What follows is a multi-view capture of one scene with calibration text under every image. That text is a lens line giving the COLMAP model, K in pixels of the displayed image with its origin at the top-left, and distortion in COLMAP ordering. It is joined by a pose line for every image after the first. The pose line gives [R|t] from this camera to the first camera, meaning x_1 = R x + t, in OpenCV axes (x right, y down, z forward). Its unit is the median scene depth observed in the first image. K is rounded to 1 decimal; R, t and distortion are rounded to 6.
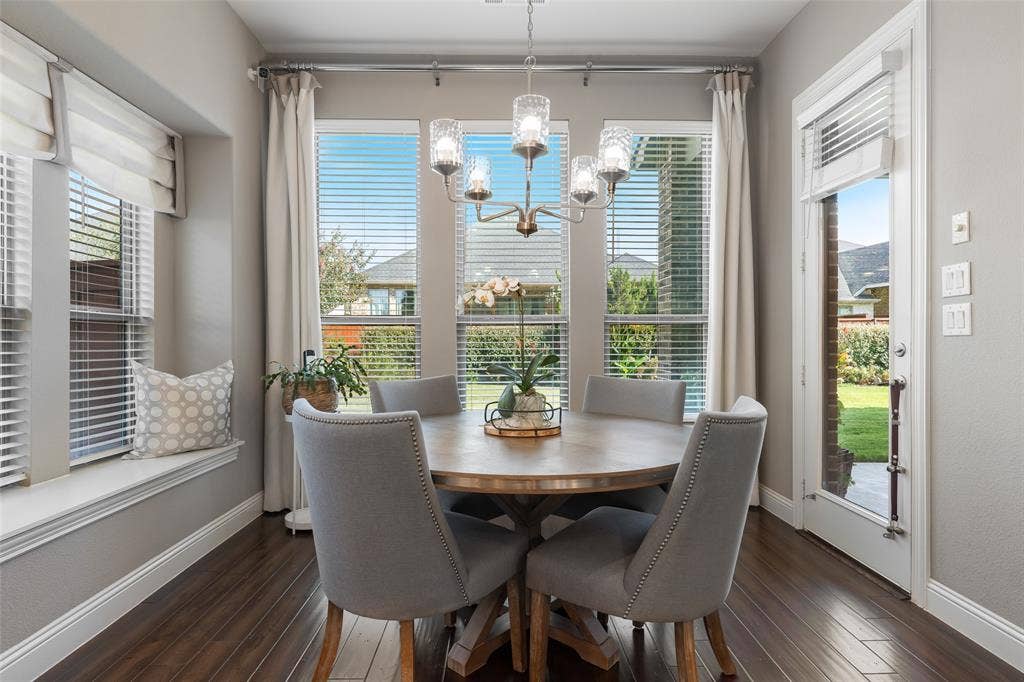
lens RADIAL K [[531.0, 0, 510.0], [0, 531.0, 337.6], [0, 0, 1]] dist [0.011037, -0.000995]
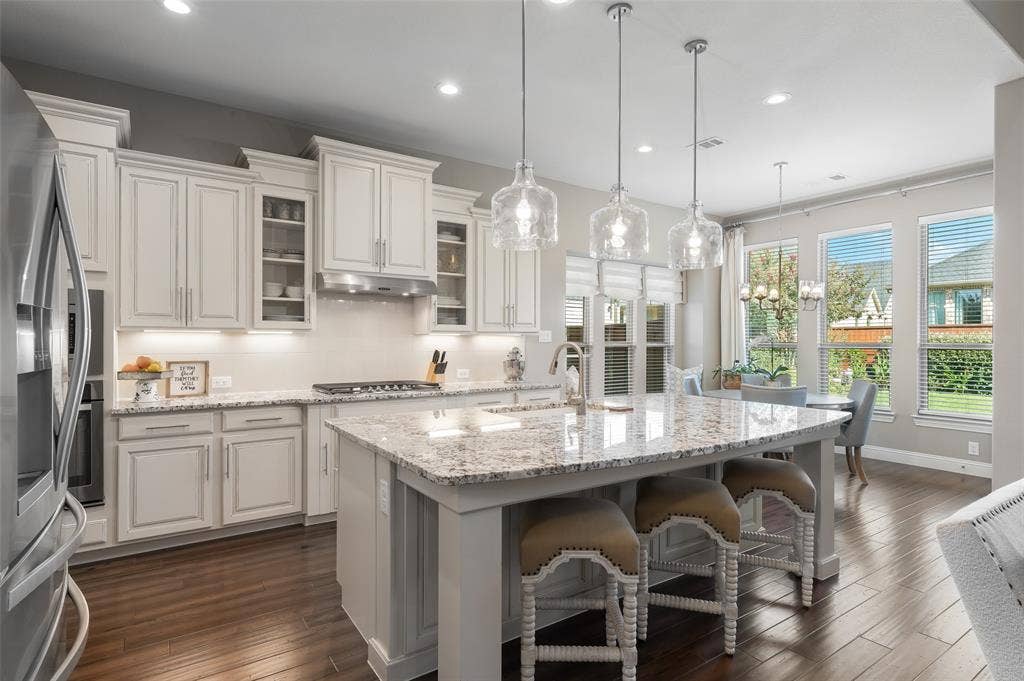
lens RADIAL K [[531.0, 0, 508.3], [0, 531.0, 339.7], [0, 0, 1]] dist [0.011037, -0.000995]
pose [[0.551429, 0.001370, -0.834221, 1.045018], [-0.004260, 0.999990, -0.001174, -0.061496], [0.834211, 0.004201, 0.551430, -1.091611]]
